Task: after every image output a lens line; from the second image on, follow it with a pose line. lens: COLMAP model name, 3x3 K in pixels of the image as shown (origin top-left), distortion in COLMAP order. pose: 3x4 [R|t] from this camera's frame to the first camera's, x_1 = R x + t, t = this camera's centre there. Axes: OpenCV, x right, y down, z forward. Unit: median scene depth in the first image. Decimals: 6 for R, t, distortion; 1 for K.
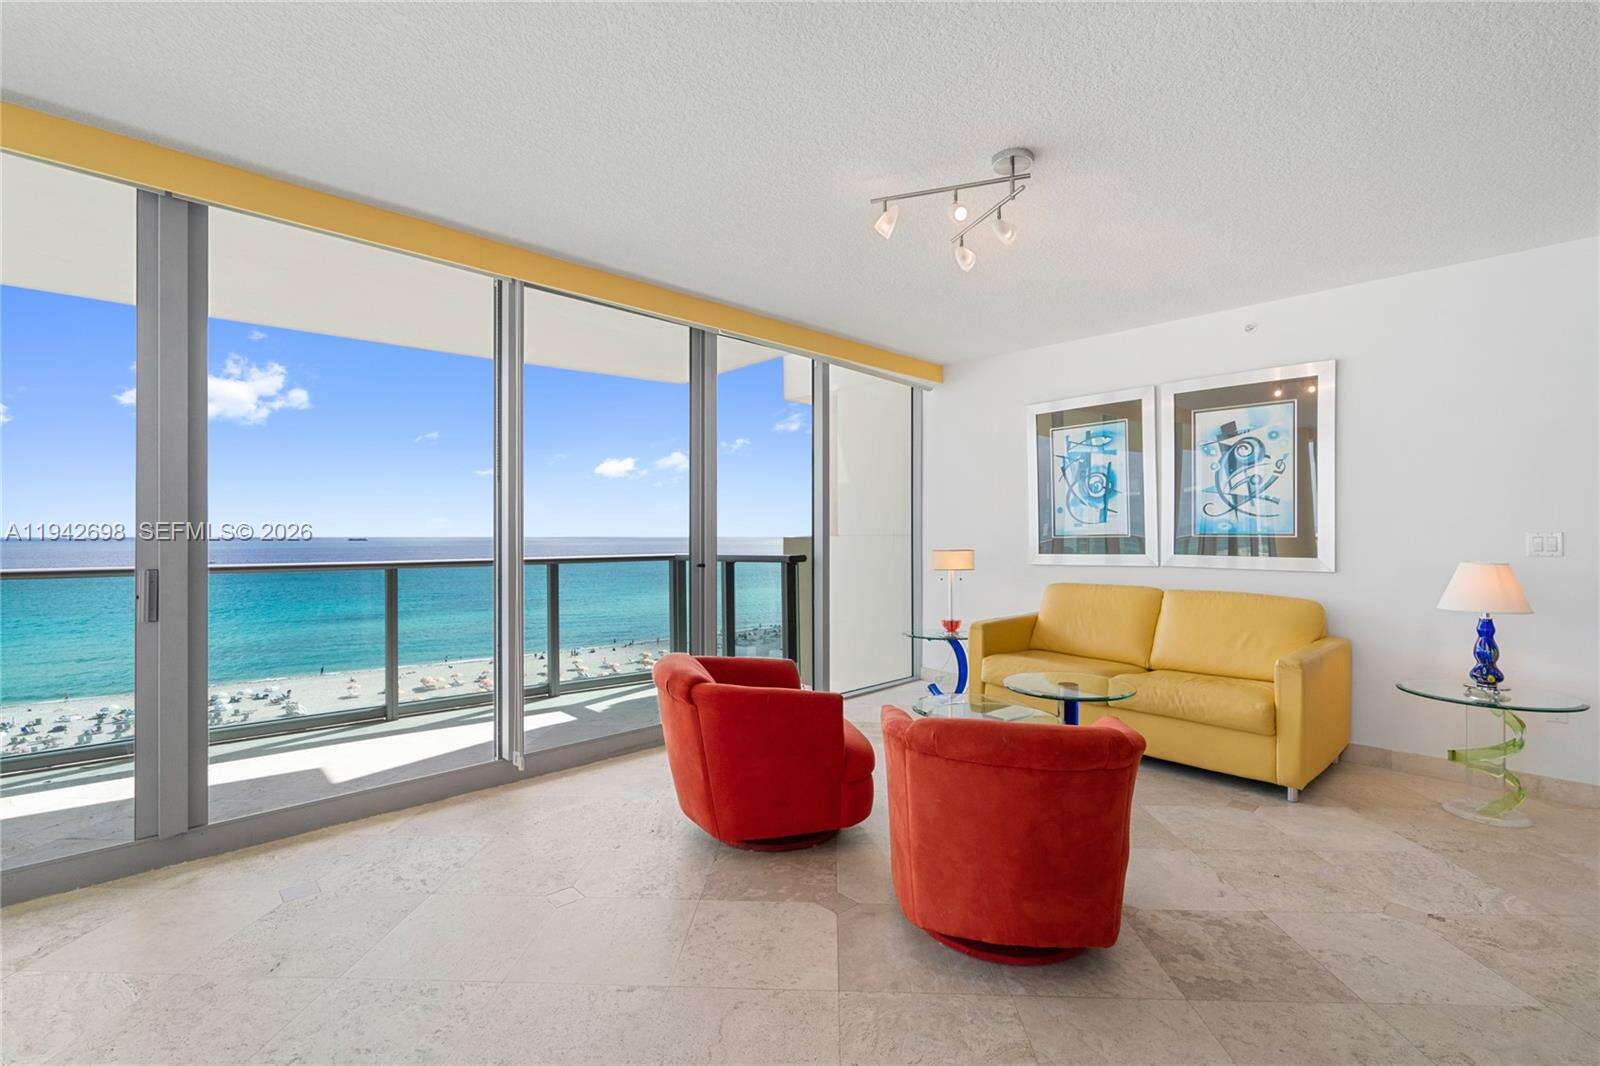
lens RADIAL K [[731.8, 0, 800.0], [0, 731.8, 533.0], [0, 0, 1]] dist [0.010235, 0.000603]
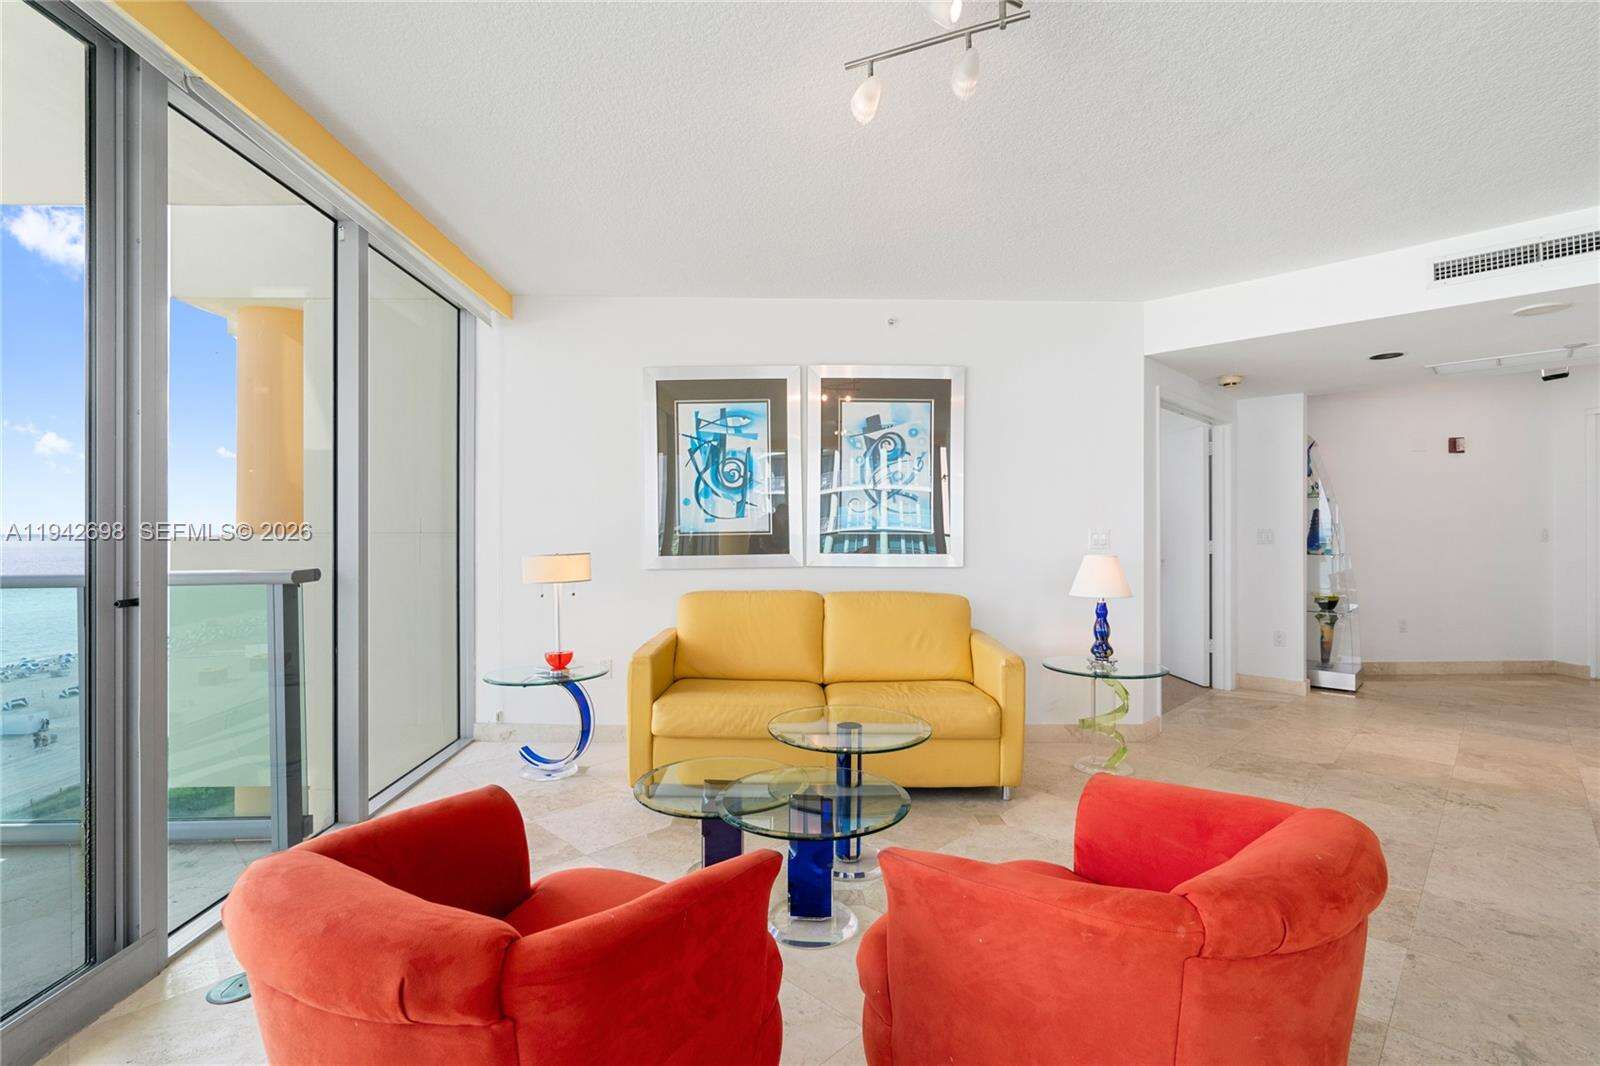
lens RADIAL K [[737.5, 0, 803.2], [0, 737.5, 531.3], [0, 0, 1]] dist [0.000449, 0.000544]
pose [[0.669900, -0.001983, 0.742449, -0.194706], [-0.000695, 0.999994, 0.003298, -0.001282], [-0.742451, -0.002725, 0.669894, 0.410005]]
